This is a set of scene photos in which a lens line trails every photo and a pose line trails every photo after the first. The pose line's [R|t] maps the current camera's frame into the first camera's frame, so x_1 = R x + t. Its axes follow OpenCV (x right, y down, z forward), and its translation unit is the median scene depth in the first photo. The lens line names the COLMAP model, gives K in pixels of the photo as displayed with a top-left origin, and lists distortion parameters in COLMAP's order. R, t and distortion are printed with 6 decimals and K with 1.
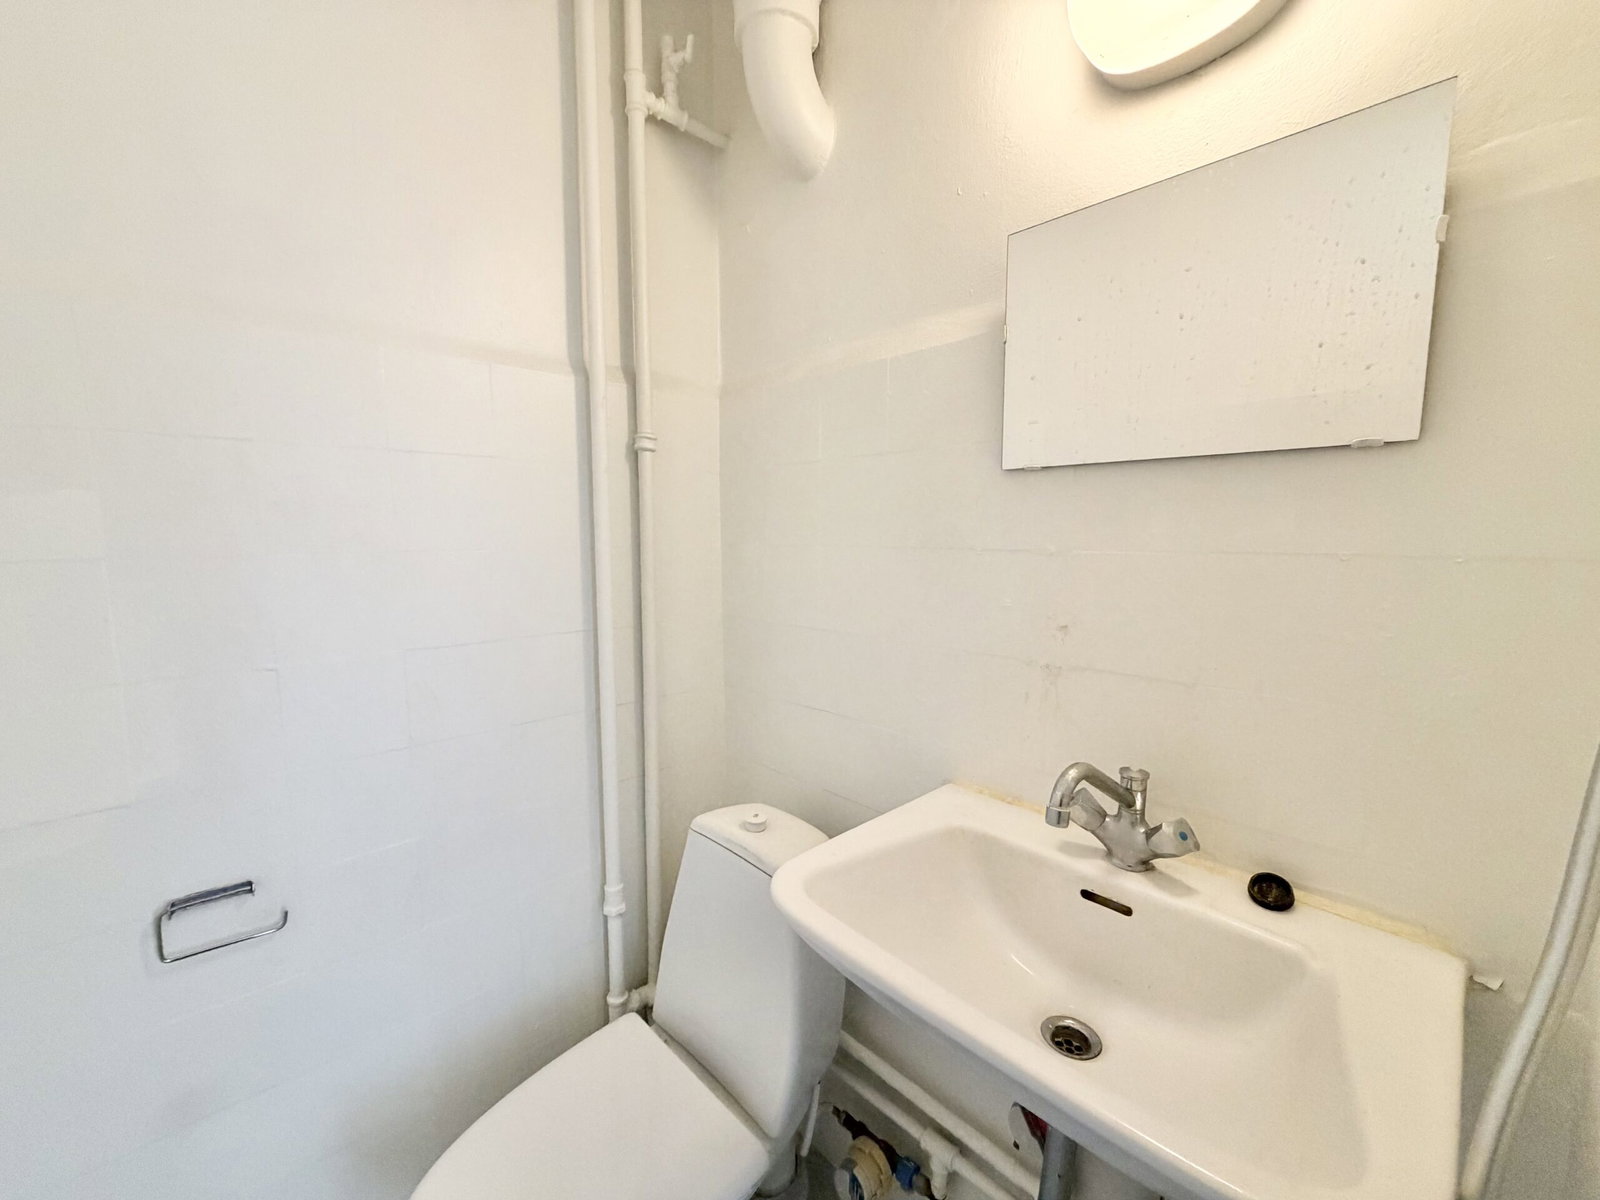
lens RADIAL K [[641.1, 0, 792.0], [0, 641.1, 599.9], [0, 0, 1]] dist [-0.000036, -0.000562]
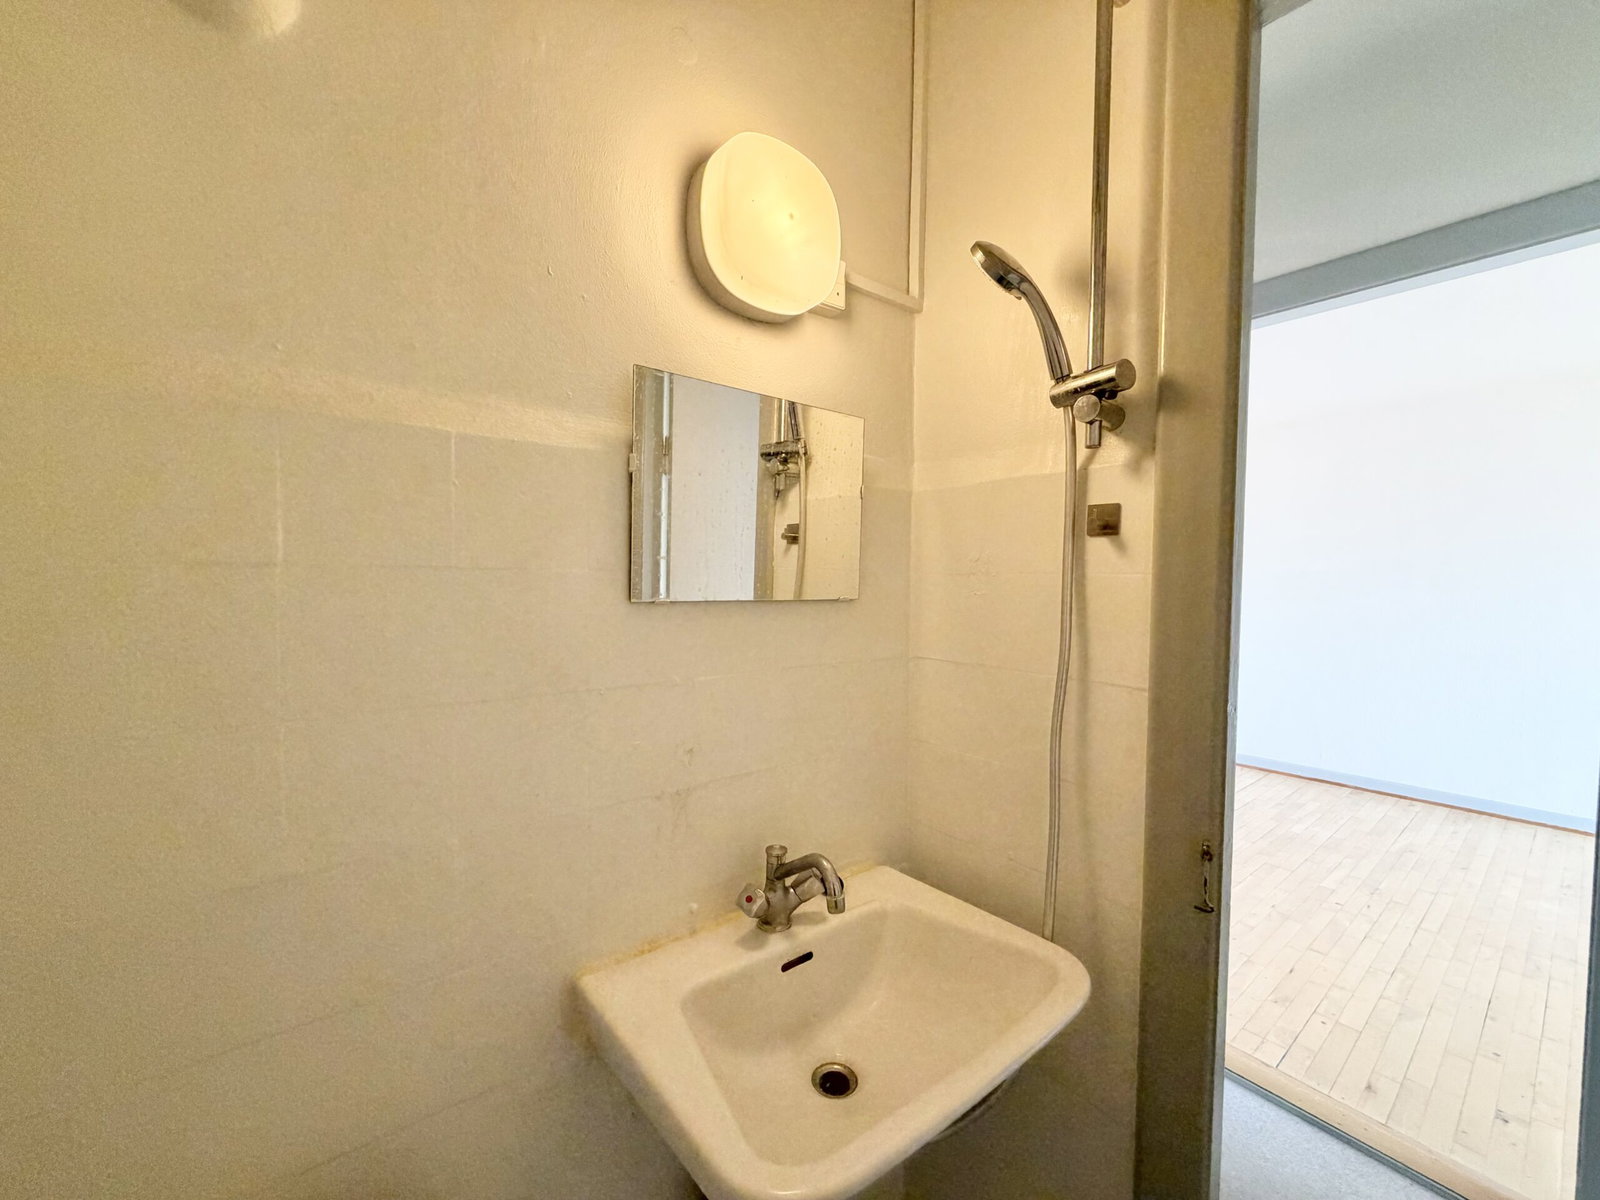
lens RADIAL K [[641.1, 0, 792.0], [0, 641.1, 599.9], [0, 0, 1]] dist [-0.000036, -0.000562]
pose [[0.080394, -0.025018, 0.996449, -0.664017], [0.101255, 0.994719, 0.016805, -0.222515], [-0.991607, 0.099544, 0.082503, 0.773328]]
